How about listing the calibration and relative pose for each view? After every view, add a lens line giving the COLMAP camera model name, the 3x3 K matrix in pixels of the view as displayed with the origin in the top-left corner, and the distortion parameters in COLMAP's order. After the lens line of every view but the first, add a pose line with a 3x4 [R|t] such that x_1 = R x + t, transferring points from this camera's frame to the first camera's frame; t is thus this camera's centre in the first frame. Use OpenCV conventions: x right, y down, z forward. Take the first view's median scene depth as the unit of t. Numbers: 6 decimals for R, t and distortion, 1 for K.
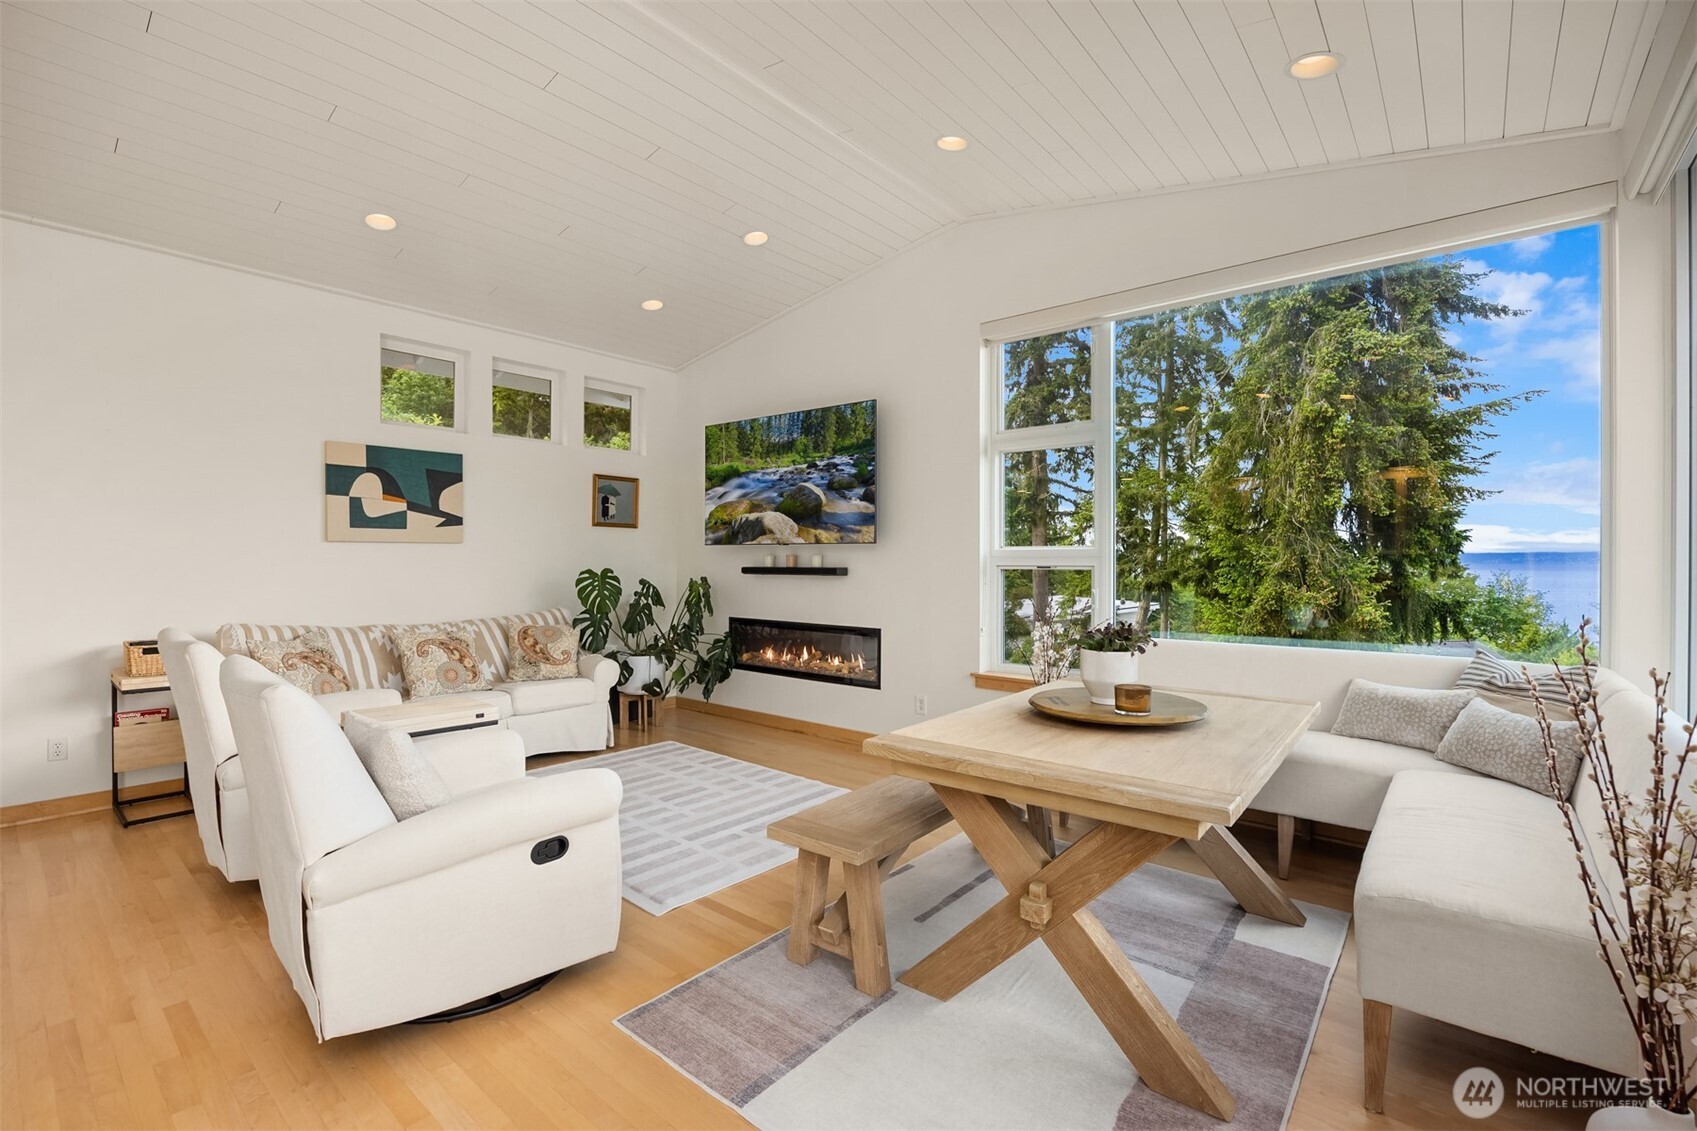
lens RADIAL K [[752.6, 0, 842.4], [0, 752.6, 566.5], [0, 0, 1]] dist [-0.014683, -0.000904]
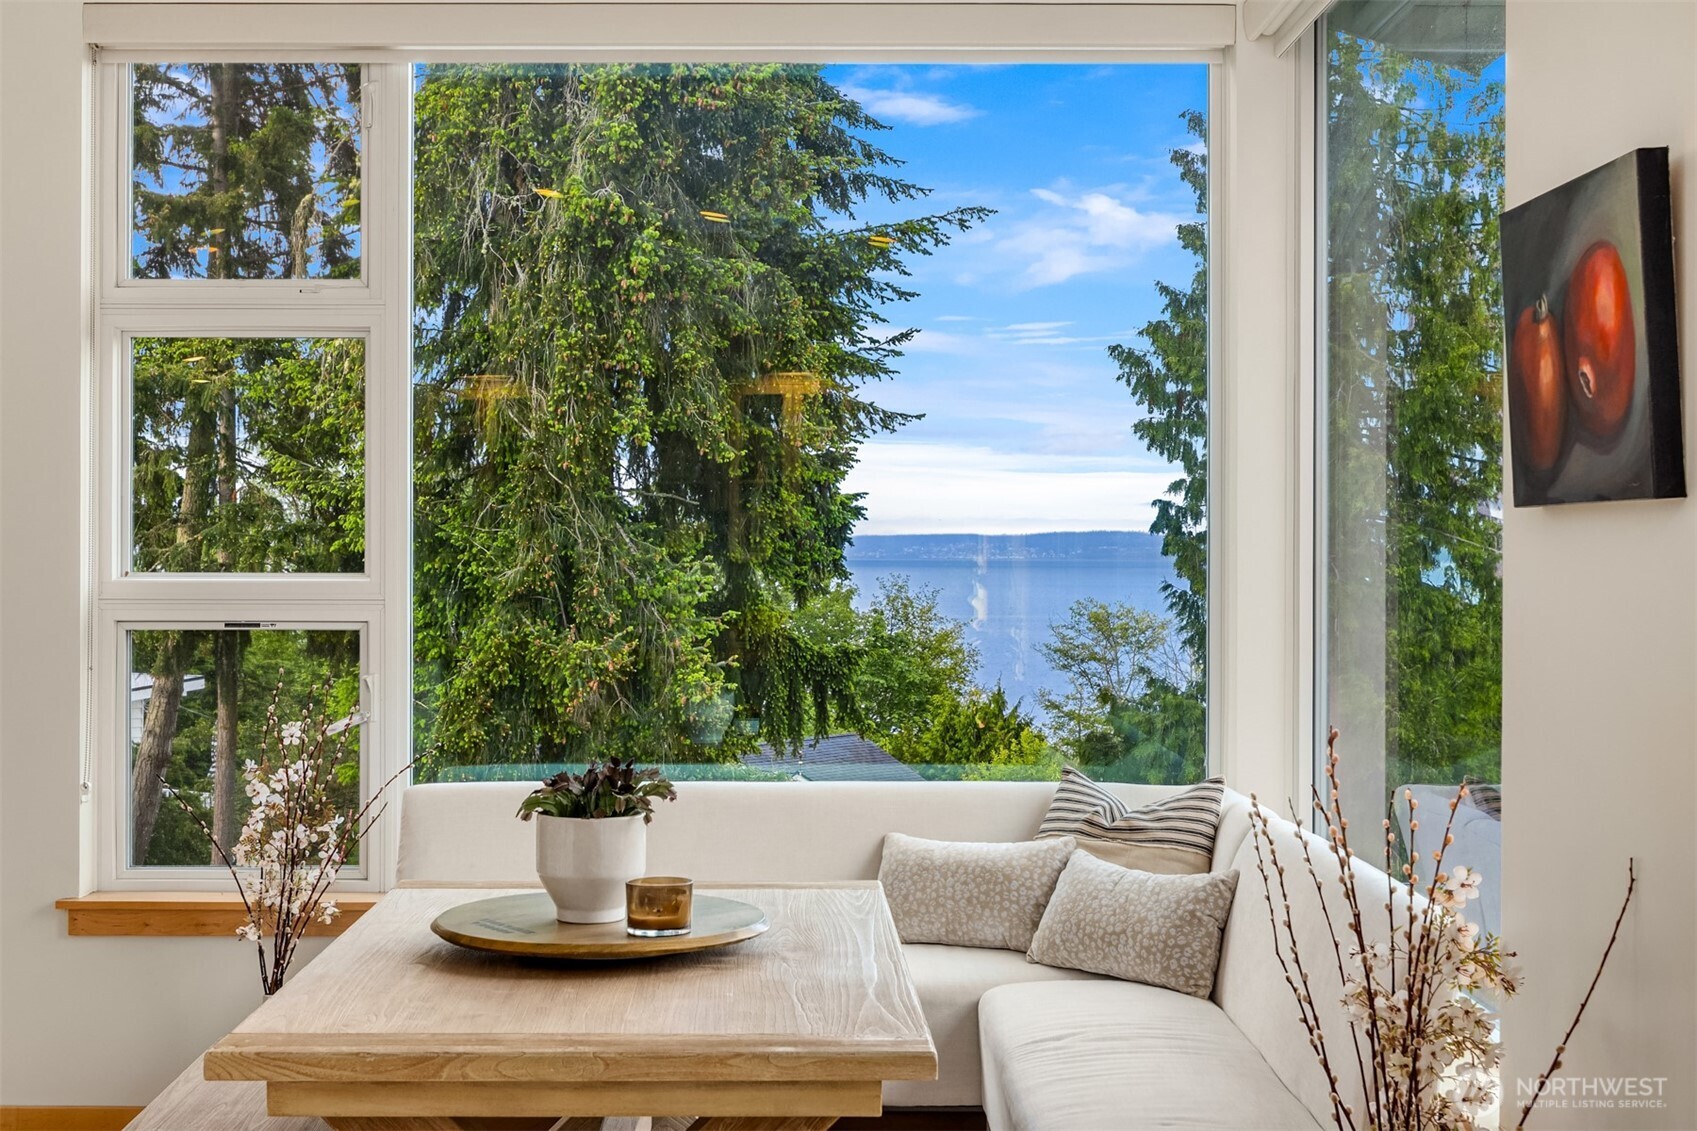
lens RADIAL K [[2225.4, 0, 846.5], [0, 2225.4, 550.4], [0, 0, 1]] dist [-0.025940, 0.000000]
pose [[0.757252, 0.002581, 0.653117, -0.234752], [0.001481, 0.999983, -0.005670, -0.027344], [-0.653121, 0.005261, 0.757235, -0.114917]]
